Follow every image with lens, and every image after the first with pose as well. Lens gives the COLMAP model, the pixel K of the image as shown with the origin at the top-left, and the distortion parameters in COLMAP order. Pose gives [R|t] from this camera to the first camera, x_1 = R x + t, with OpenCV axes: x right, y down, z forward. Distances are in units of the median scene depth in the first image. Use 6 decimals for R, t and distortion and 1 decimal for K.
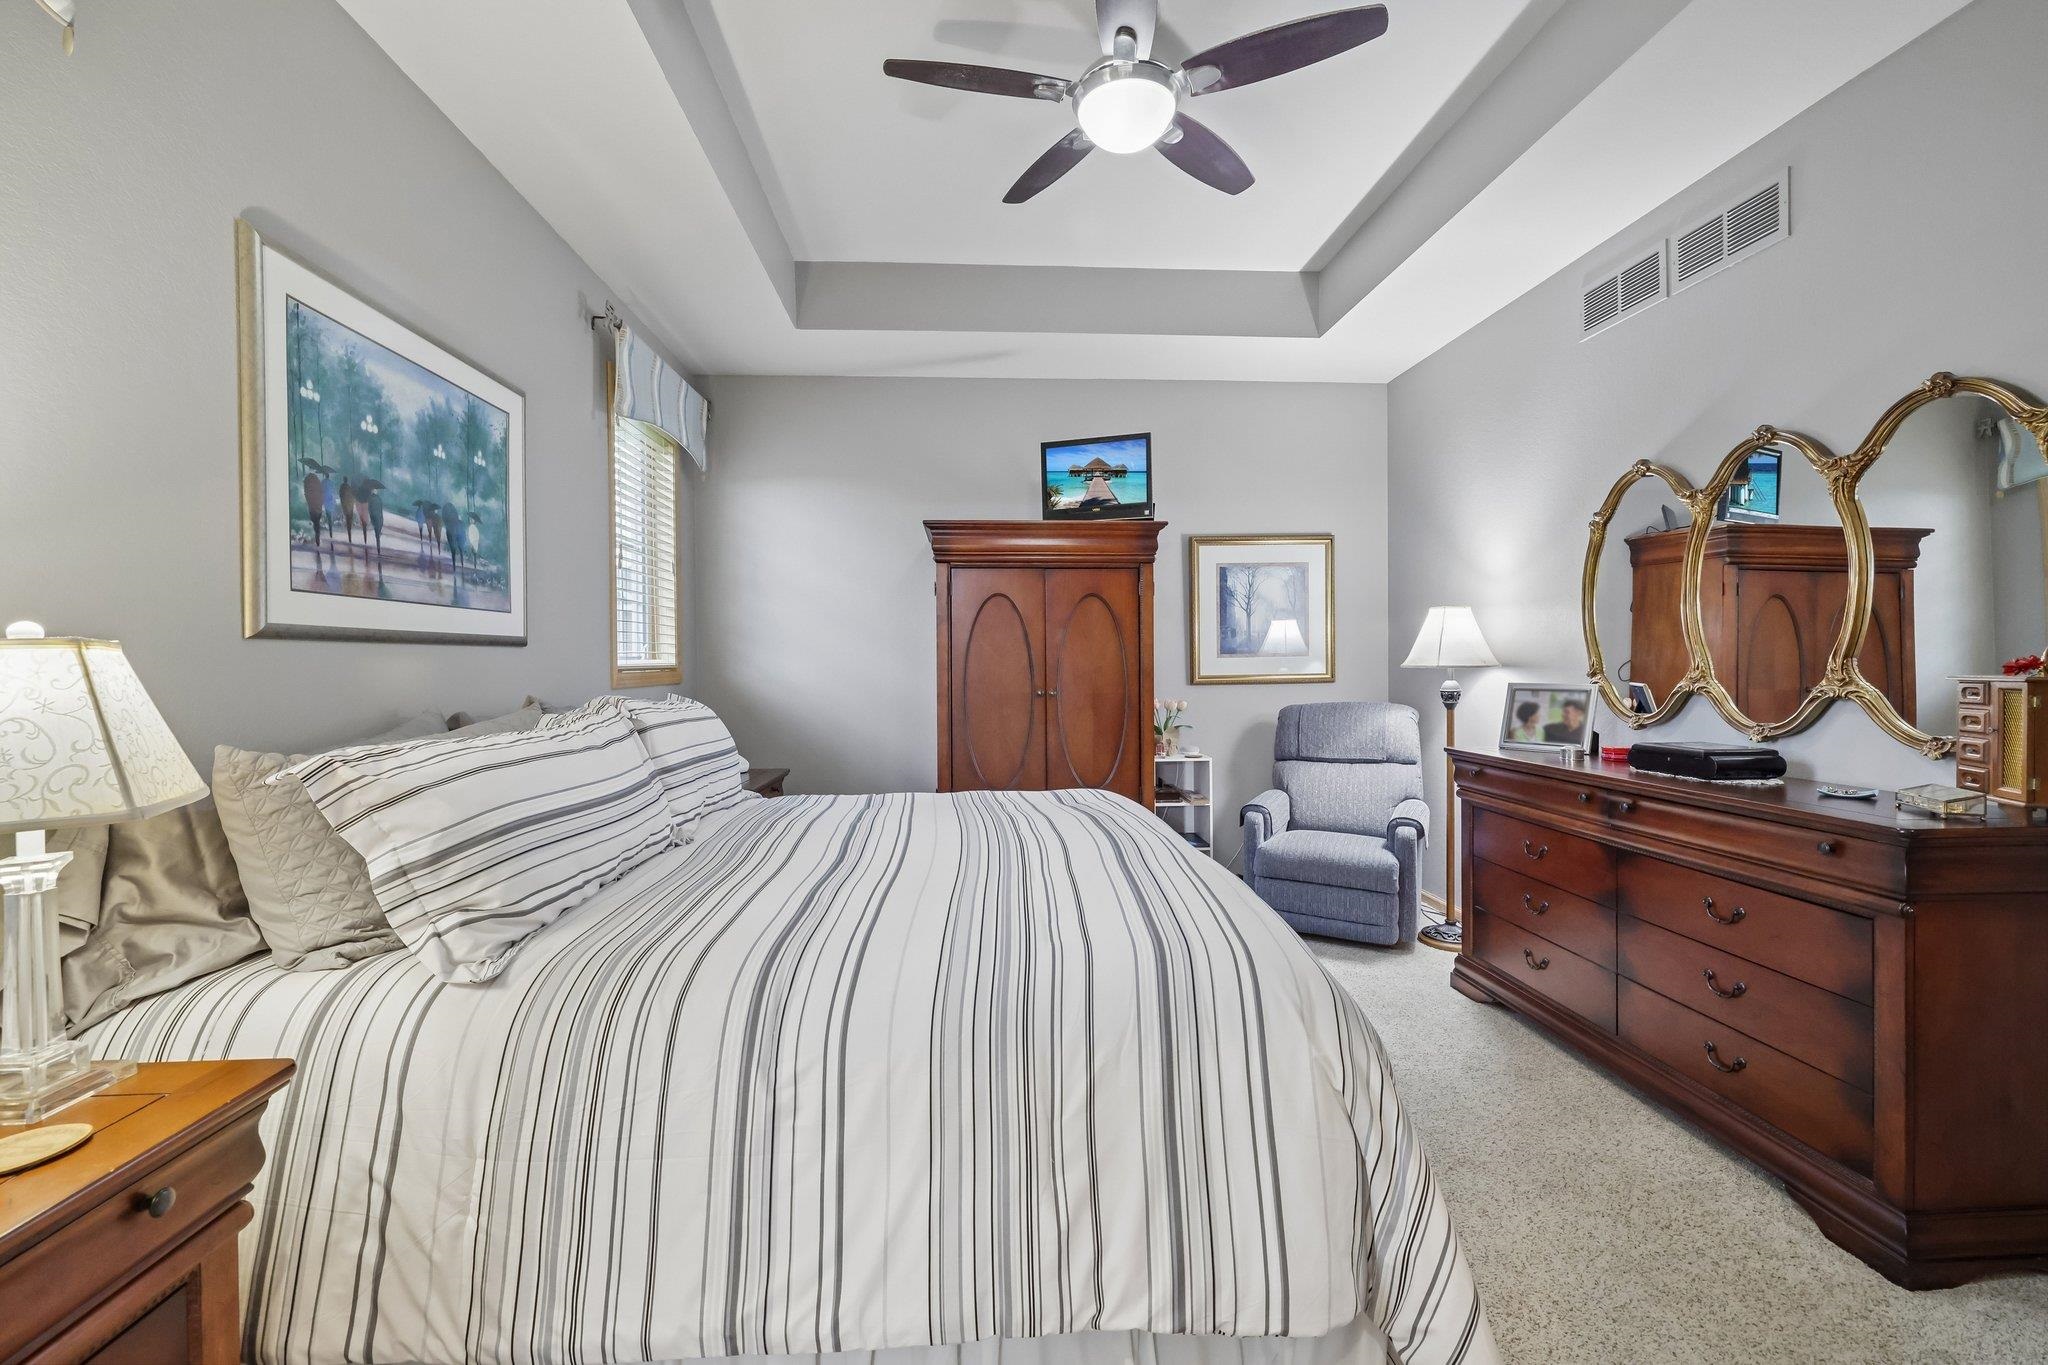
lens RADIAL K [[869.4, 0, 1013.9], [0, 869.4, 669.8], [0, 0, 1]] dist [0.007776, -0.000055]
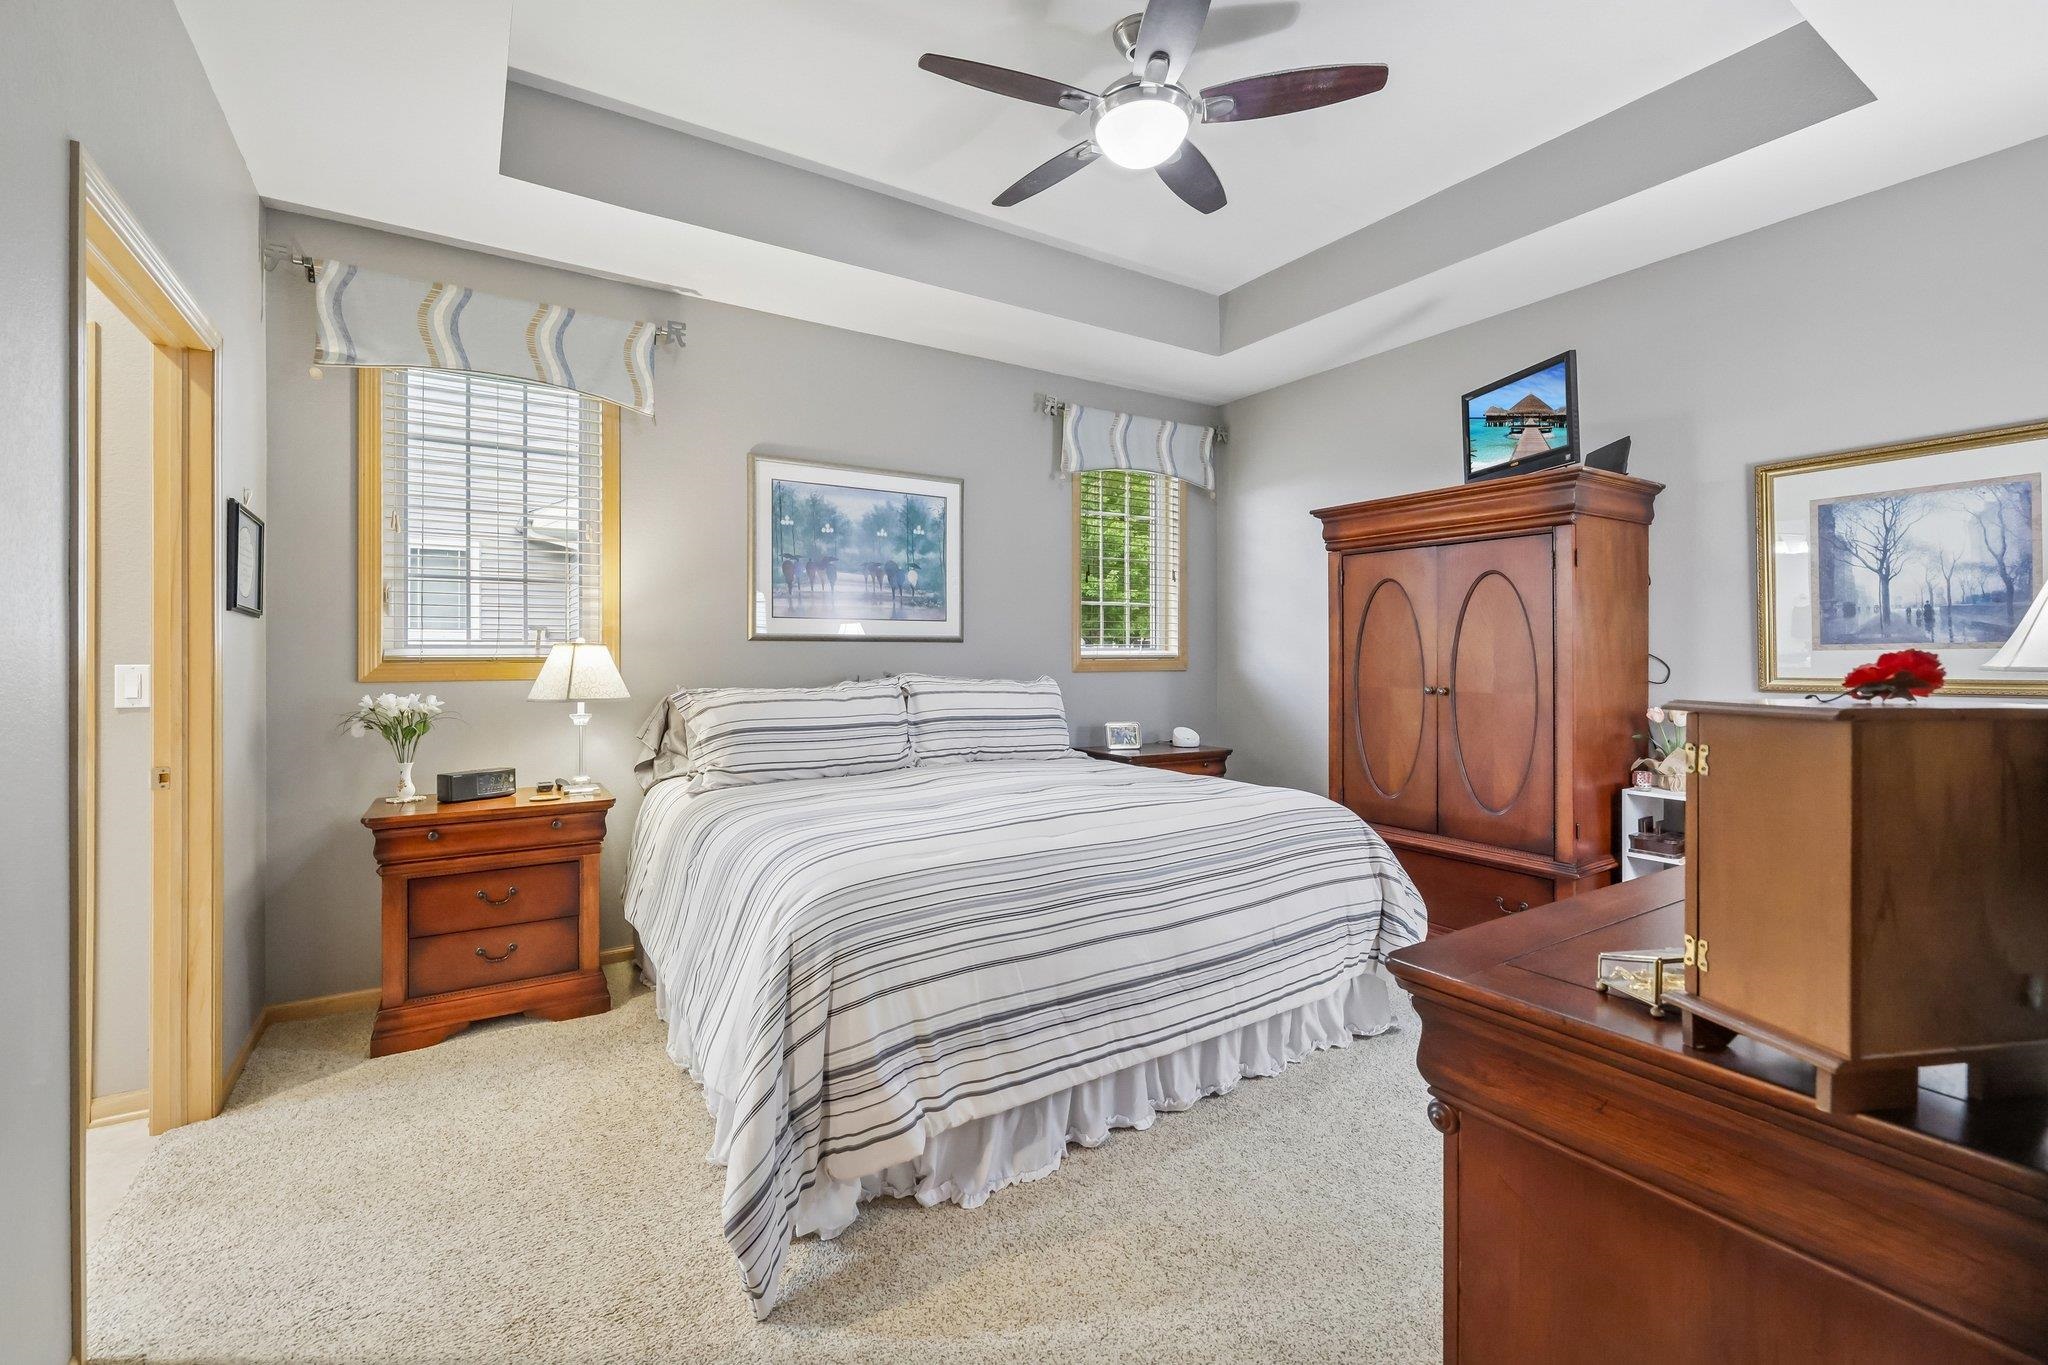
lens RADIAL K [[869.4, 0, 1005.3], [0, 869.4, 667.3], [0, 0, 1]] dist [0.007776, -0.000055]
pose [[0.494401, 0.018598, -0.869035, 0.912802], [-0.011874, 0.999822, 0.014642, -0.005717], [0.869153, 0.003080, 0.494534, 0.315279]]
